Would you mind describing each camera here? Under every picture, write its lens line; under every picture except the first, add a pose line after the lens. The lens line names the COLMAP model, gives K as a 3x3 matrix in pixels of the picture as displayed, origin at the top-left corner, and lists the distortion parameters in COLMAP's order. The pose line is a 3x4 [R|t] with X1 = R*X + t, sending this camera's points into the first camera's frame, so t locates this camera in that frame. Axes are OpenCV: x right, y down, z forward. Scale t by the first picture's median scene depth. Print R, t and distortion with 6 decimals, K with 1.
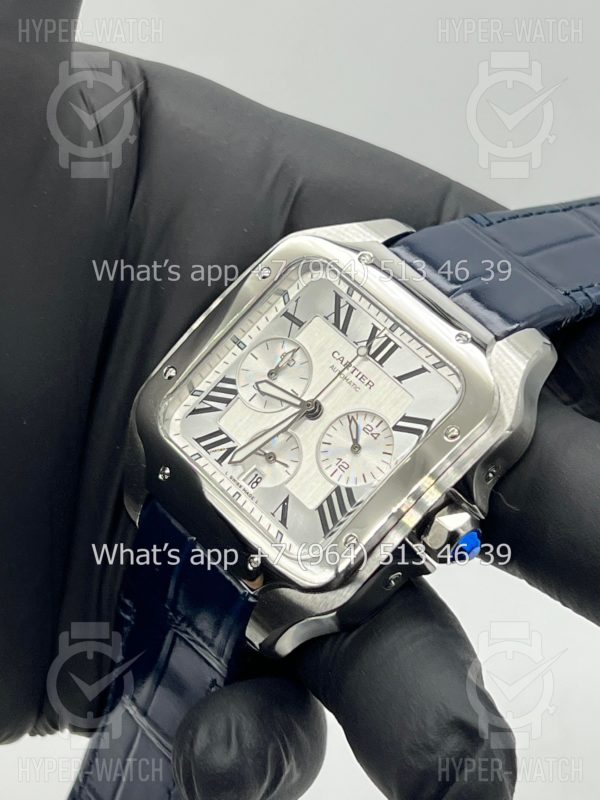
lens RADIAL K [[1794.3, 0, 300.0], [0, 1794.3, 400.0], [0, 0, 1]] dist [0.204671, 0.136825]
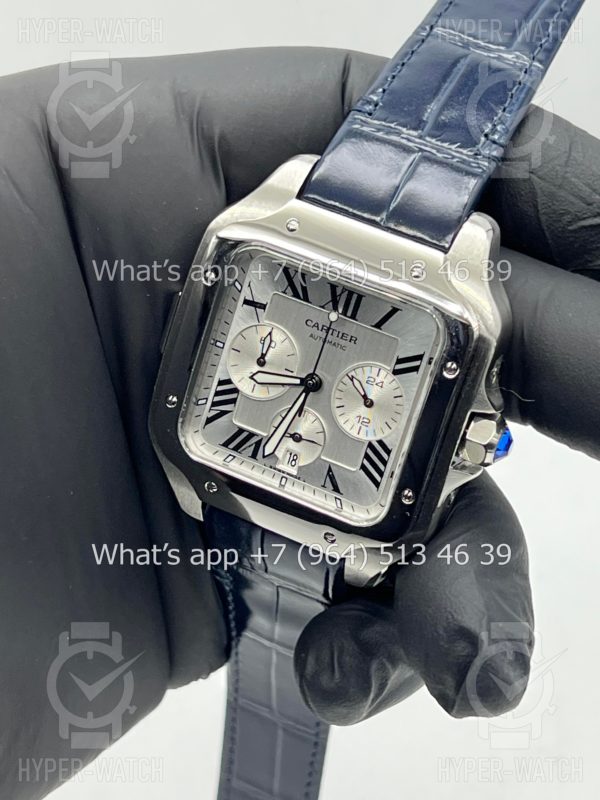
lens RADIAL K [[1794.3, 0, 300.0], [0, 1794.3, 400.0], [0, 0, 1]] dist [0.204671, 0.136825]
pose [[0.896595, -0.442608, -0.014689, 0.010766], [0.420191, 0.839774, 0.343830, -0.352668], [-0.139846, -0.314449, 0.938917, 0.004159]]
